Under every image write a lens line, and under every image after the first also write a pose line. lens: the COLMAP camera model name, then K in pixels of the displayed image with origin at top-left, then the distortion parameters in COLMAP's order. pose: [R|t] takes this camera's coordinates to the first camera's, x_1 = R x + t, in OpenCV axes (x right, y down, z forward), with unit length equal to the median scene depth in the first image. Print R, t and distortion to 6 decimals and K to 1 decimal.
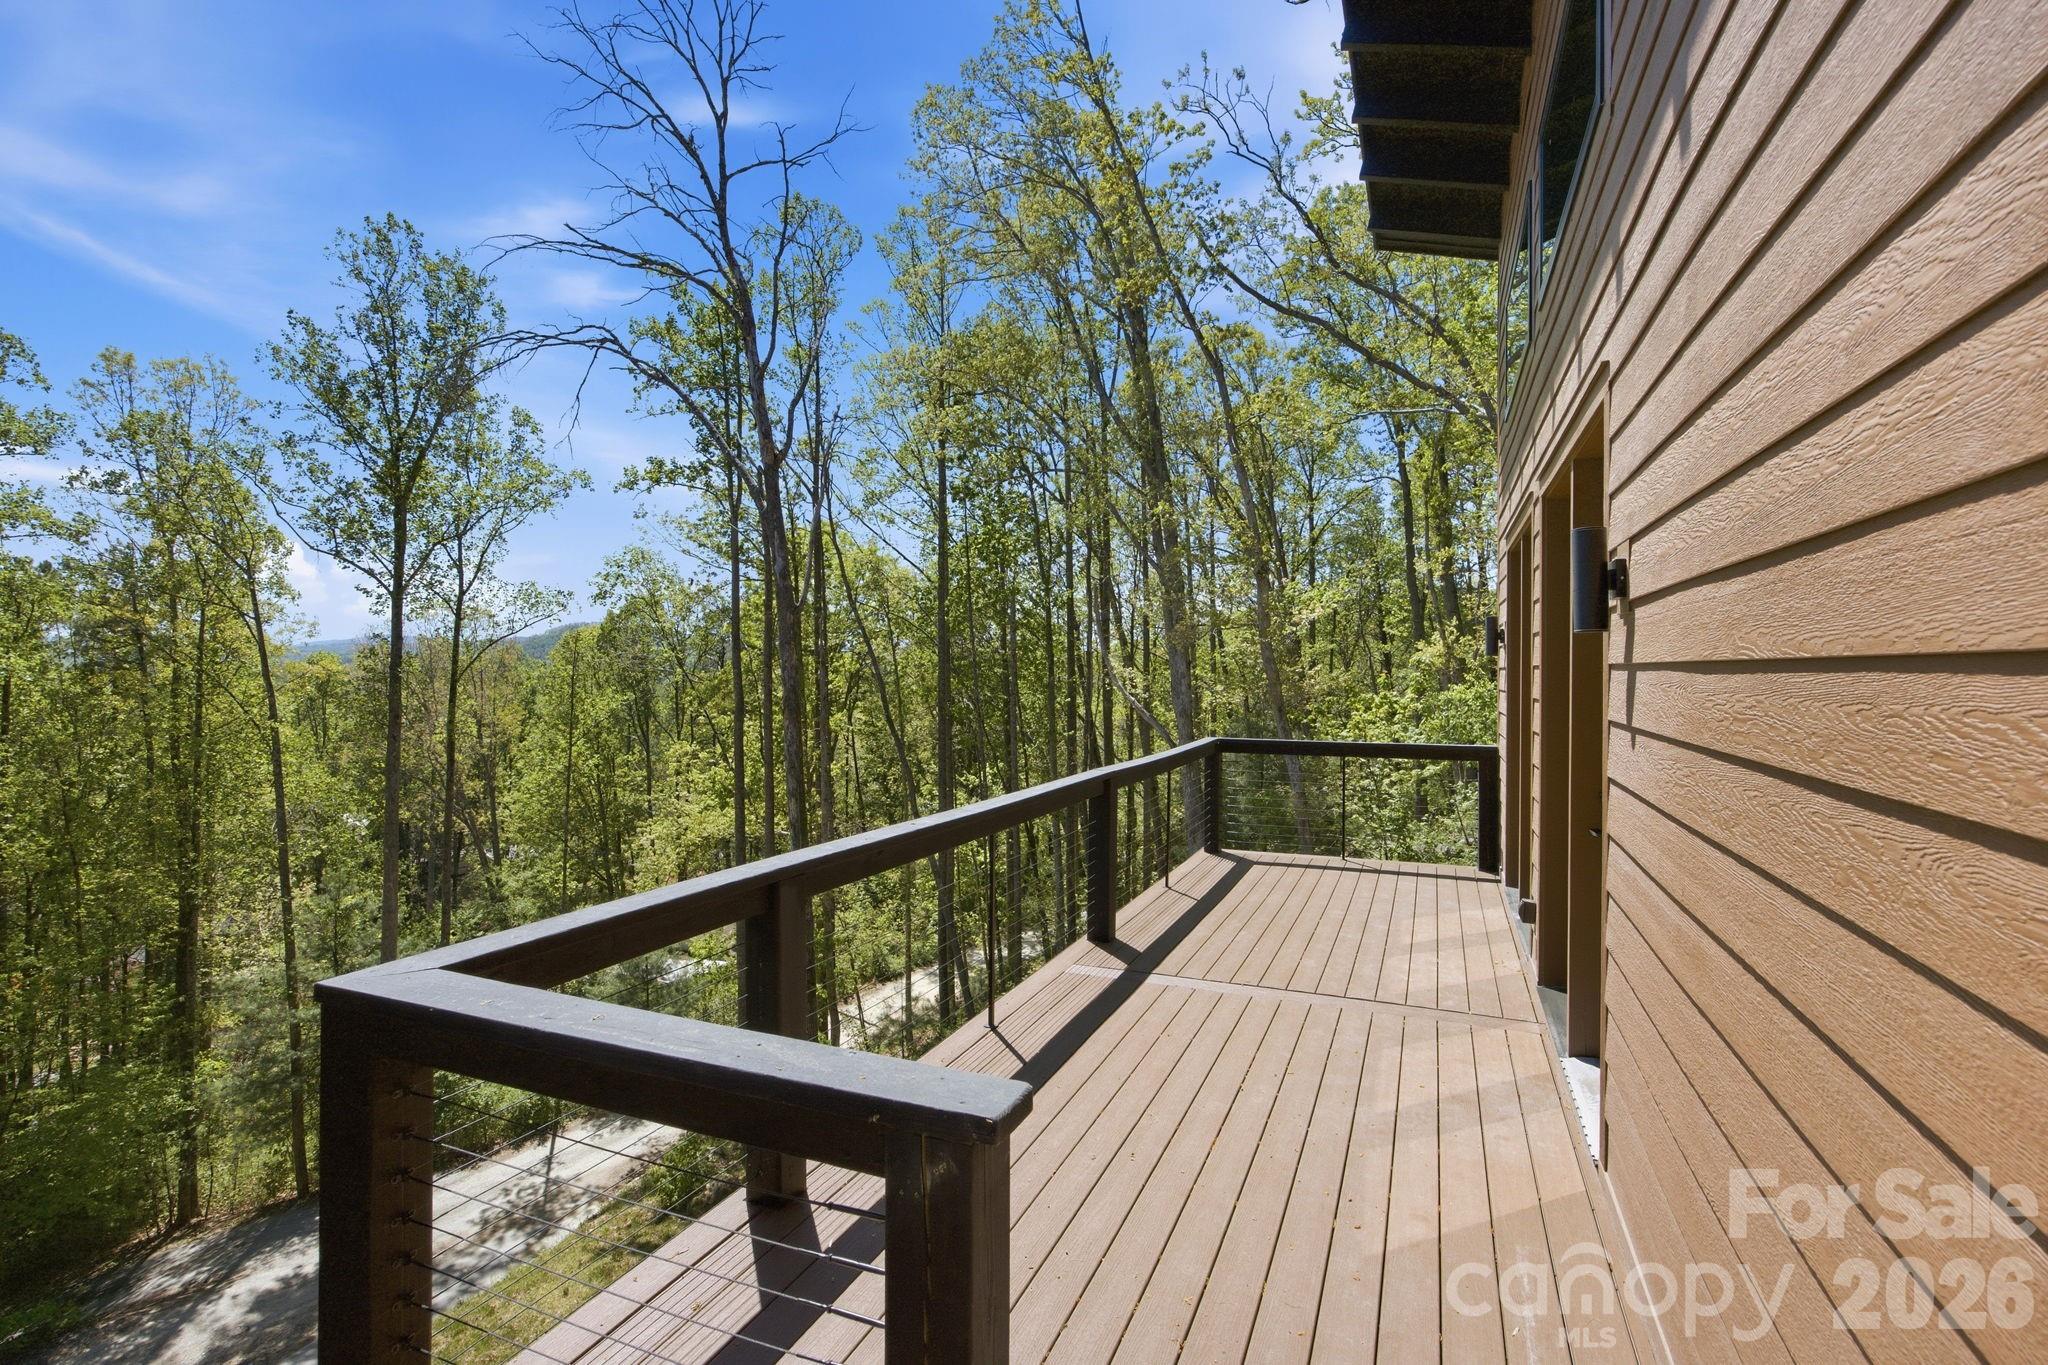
lens RADIAL K [[926.1, 0, 1033.4], [0, 926.1, 680.6], [0, 0, 1]] dist [-0.024703, 0.006985]
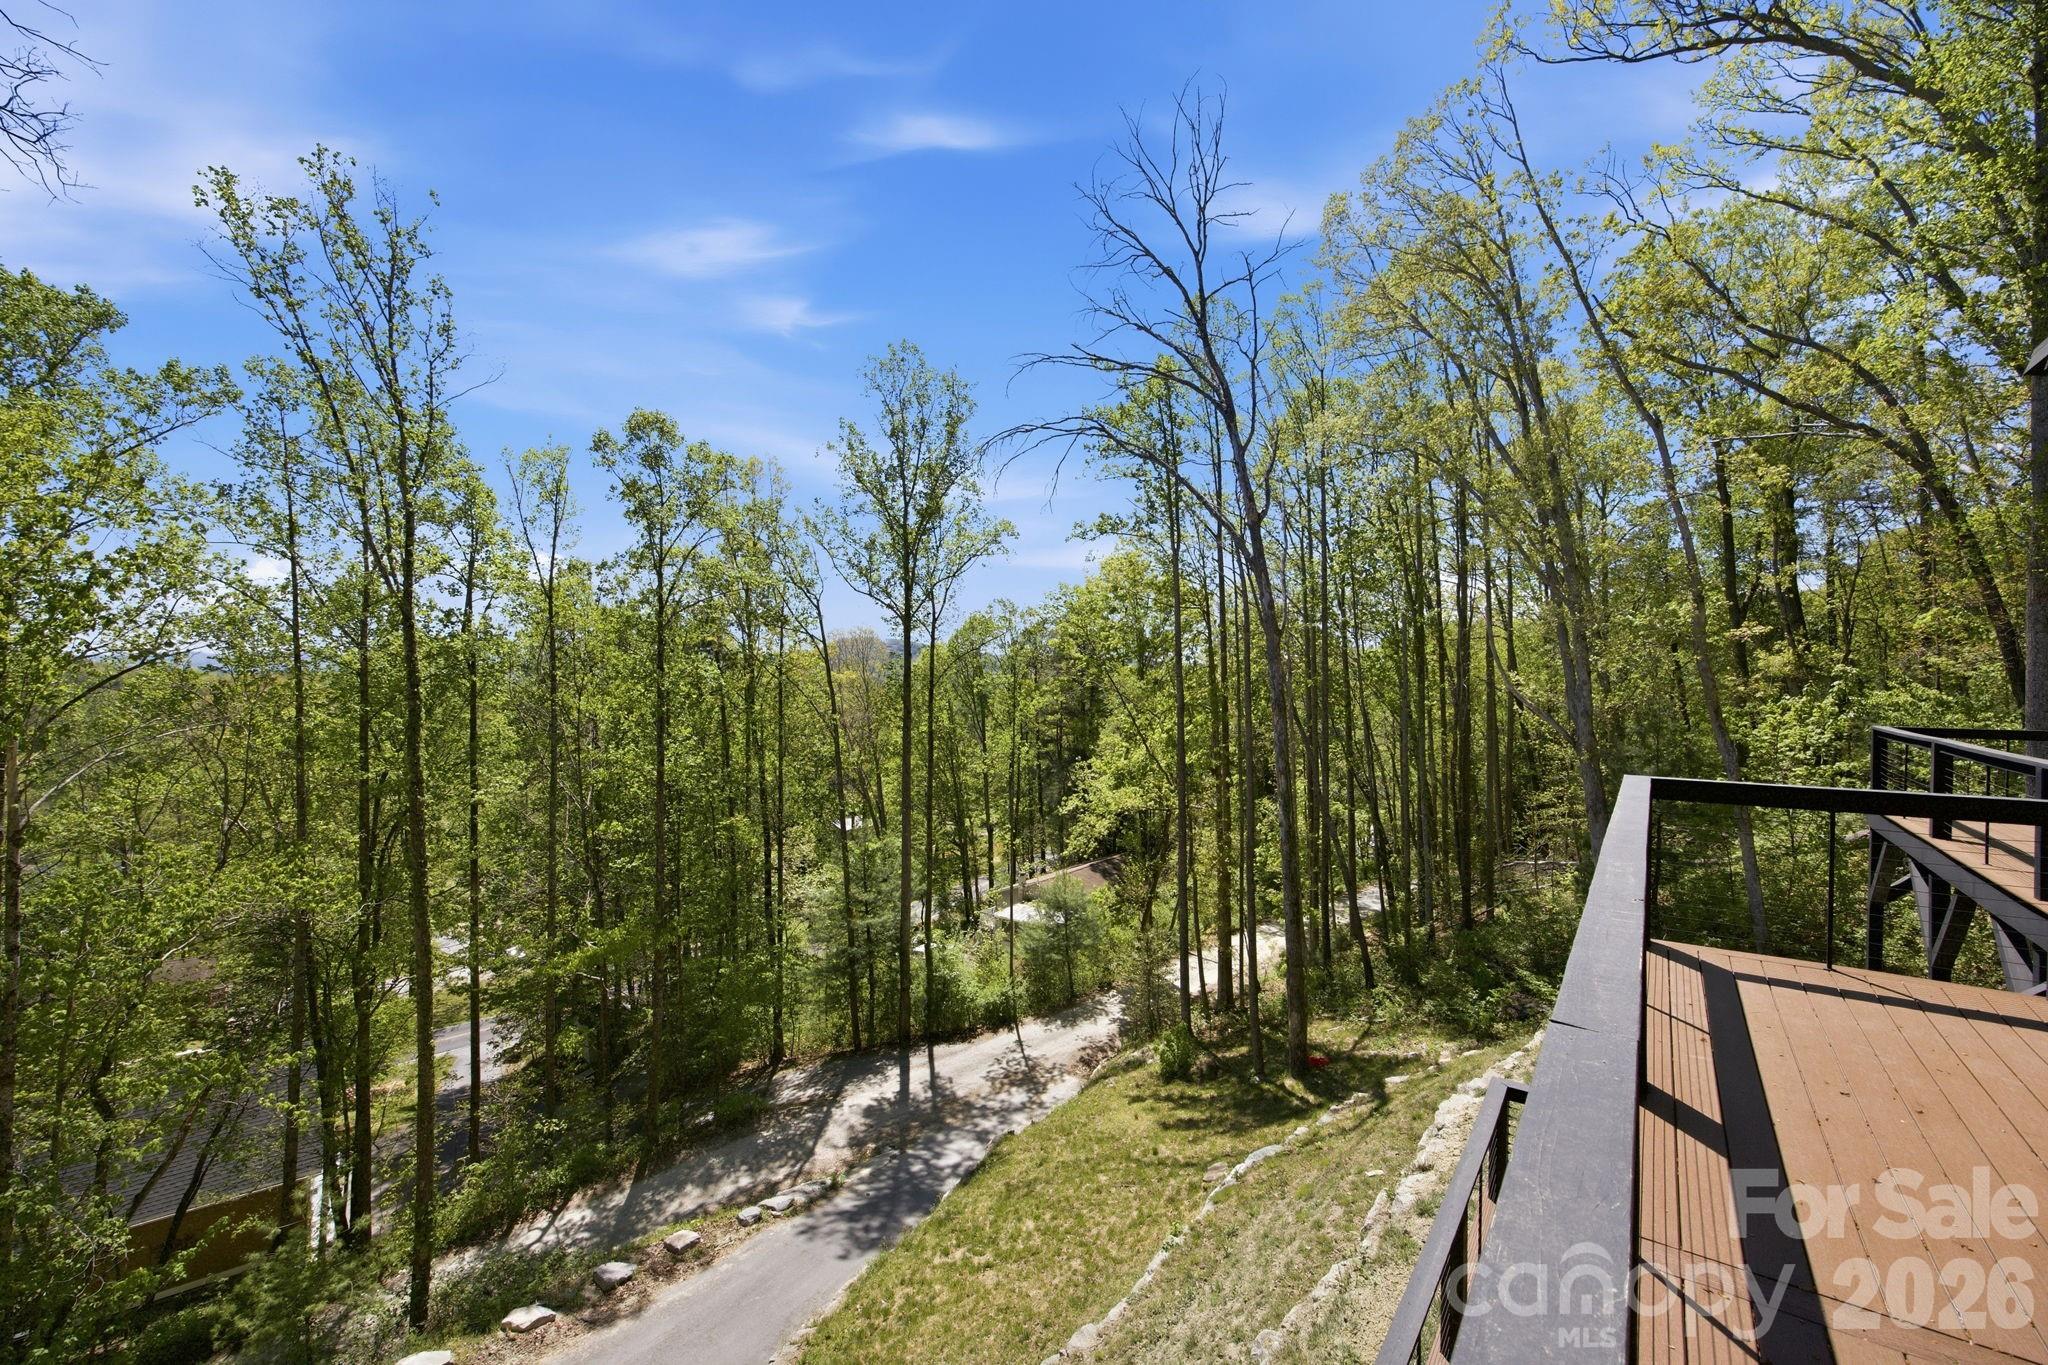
lens RADIAL K [[834.6, 0, 1023.4], [0, 834.6, 703.4], [0, 0, 1]] dist [-0.013359, -0.000056]
pose [[0.969462, 0.007605, -0.245125, -0.252974], [-0.002559, 0.999778, 0.020898, 0.001025], [0.245230, -0.019632, 0.969266, -0.189938]]
